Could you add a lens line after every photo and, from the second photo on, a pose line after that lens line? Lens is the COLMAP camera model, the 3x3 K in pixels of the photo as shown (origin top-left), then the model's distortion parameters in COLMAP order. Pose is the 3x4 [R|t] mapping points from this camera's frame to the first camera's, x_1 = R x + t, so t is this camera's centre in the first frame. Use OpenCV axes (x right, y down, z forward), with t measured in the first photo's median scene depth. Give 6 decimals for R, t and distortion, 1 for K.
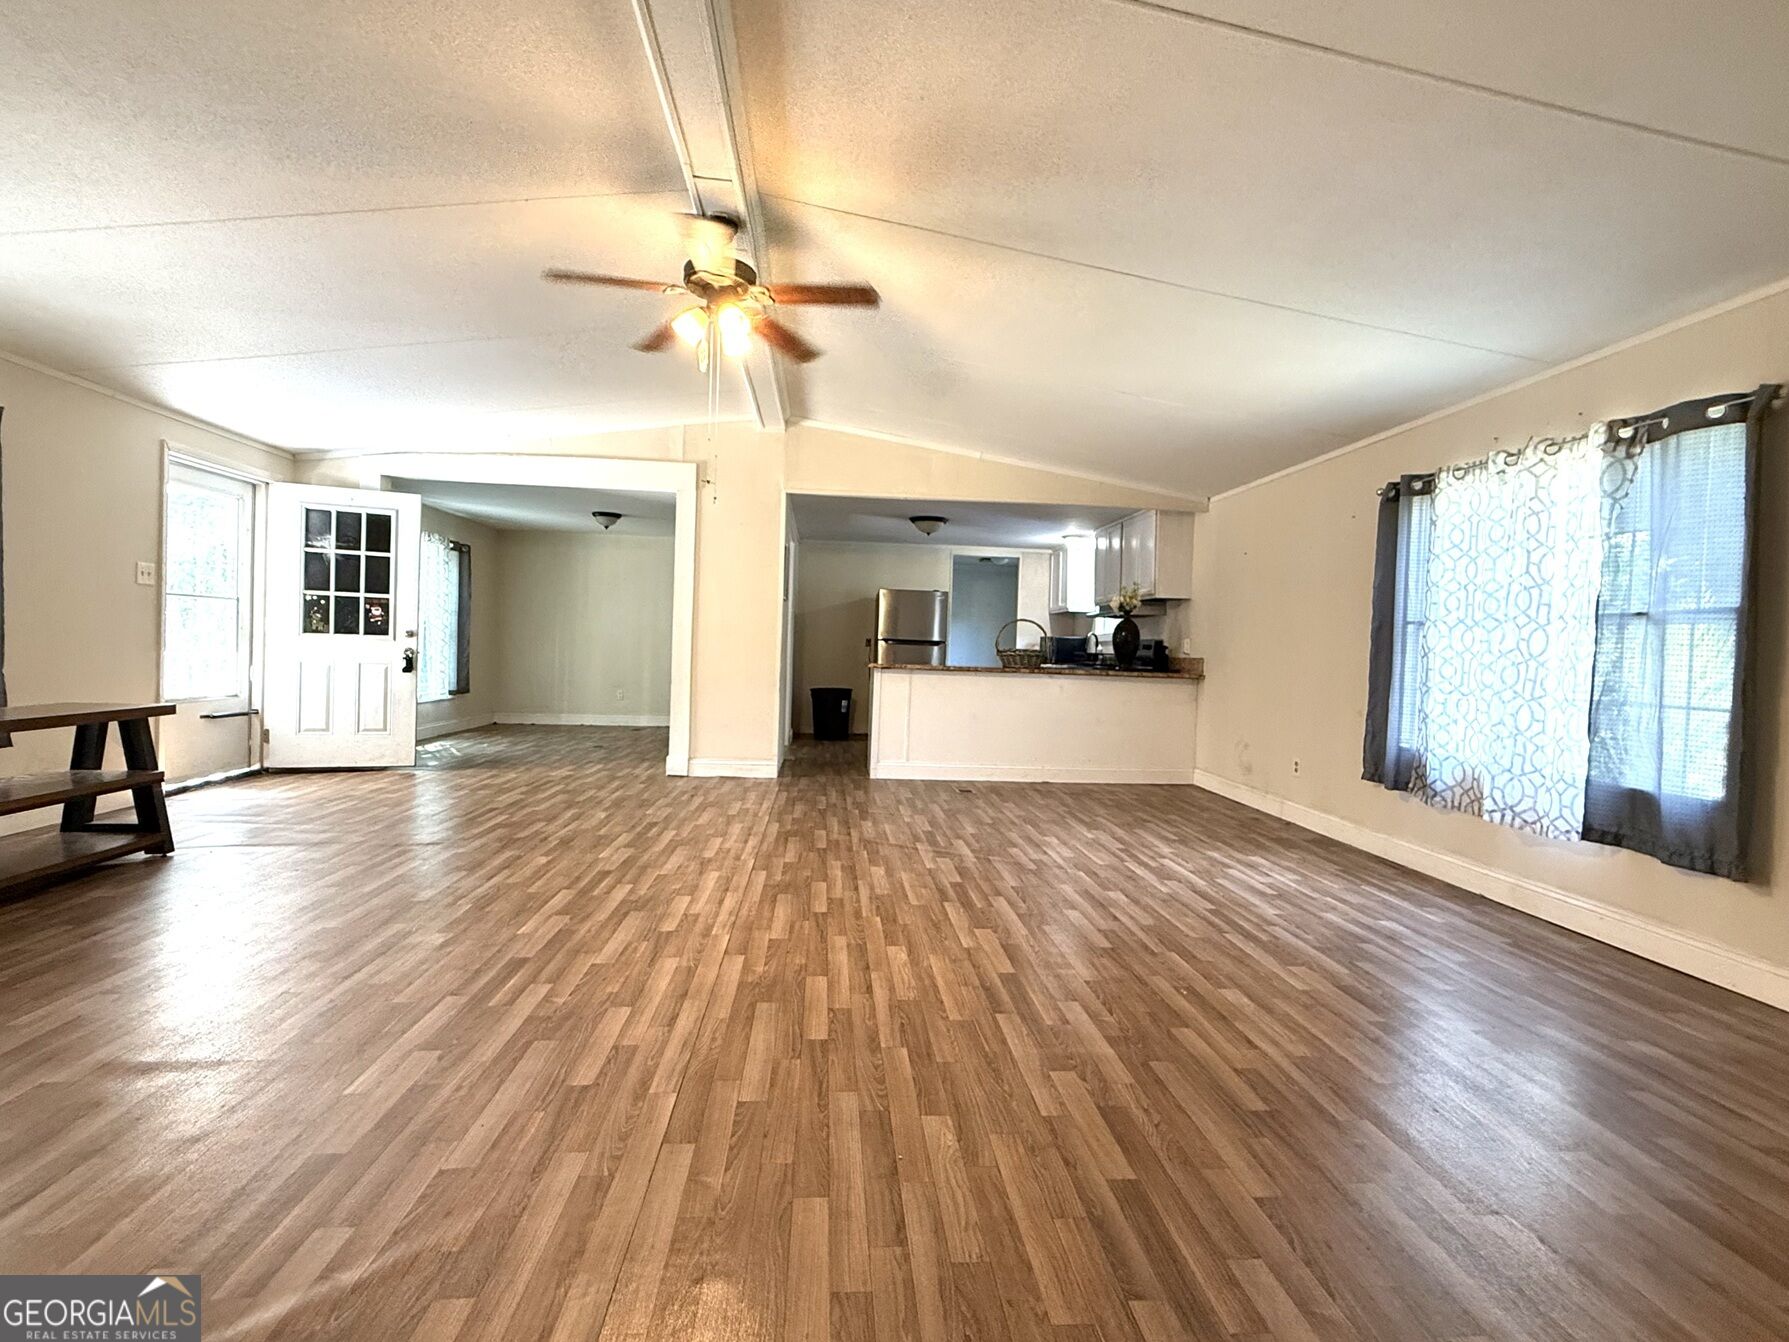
lens RADIAL K [[771.5, 0, 886.4], [0, 771.5, 665.3], [0, 0, 1]] dist [0.004465, 0.000353]
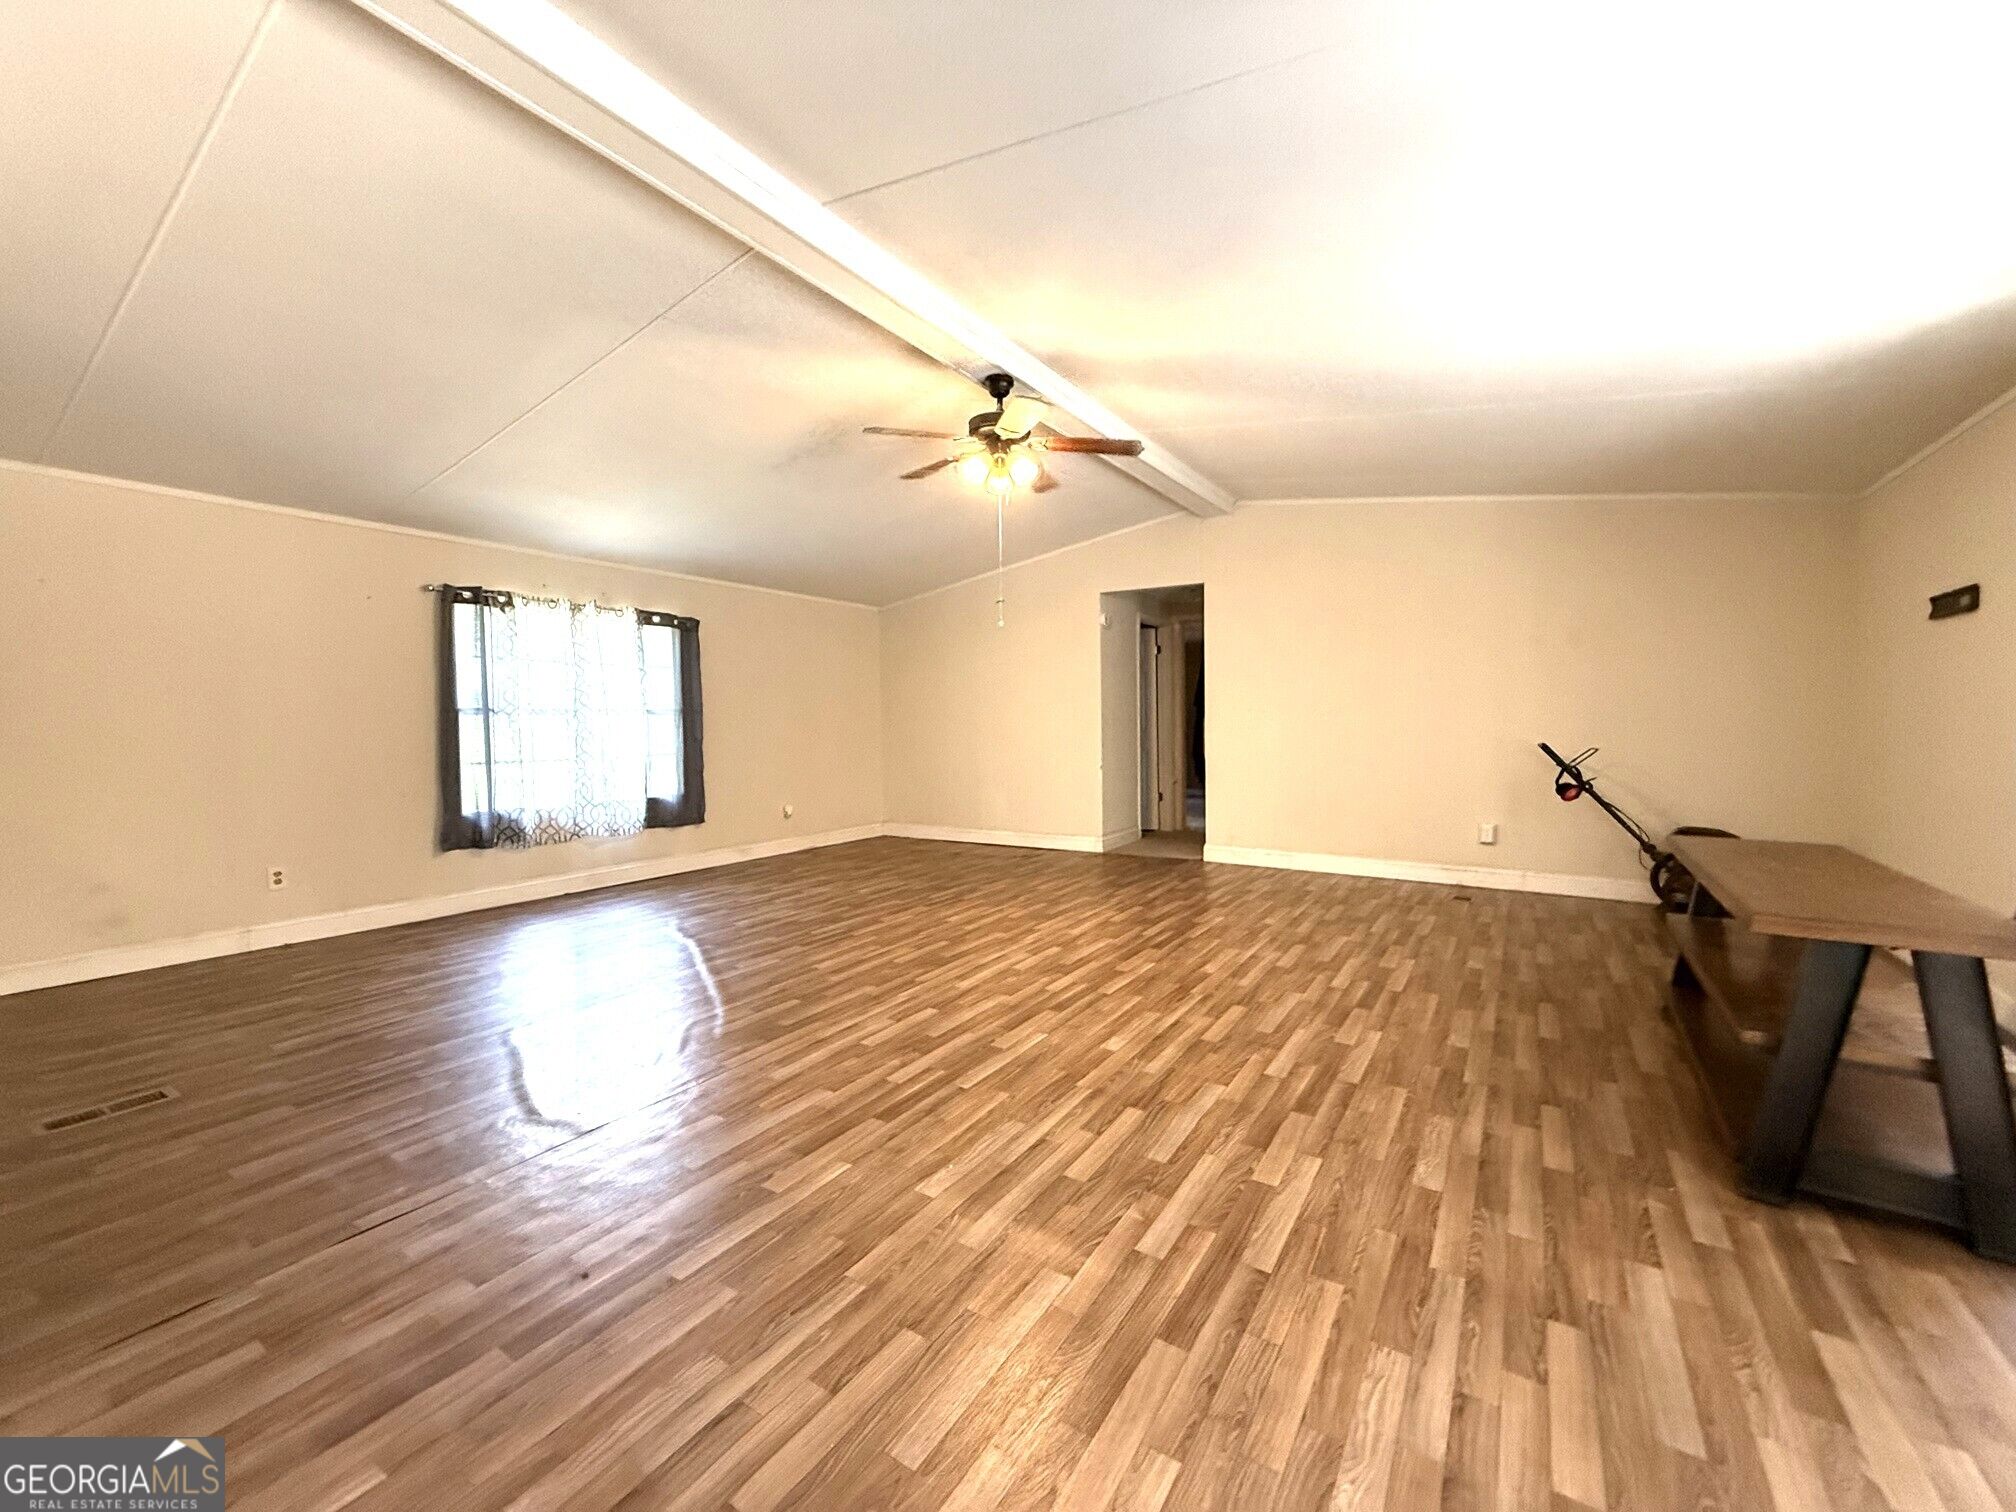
lens RADIAL K [[802.3, 0, 1006.4], [0, 802.3, 753.9], [0, 0, 1]] dist [-0.000706, -0.000029]
pose [[-0.785285, -0.044096, 0.617562, -0.917295], [0.003045, 0.997173, 0.075073, -0.094303], [-0.619127, 0.060834, -0.782931, 1.829203]]
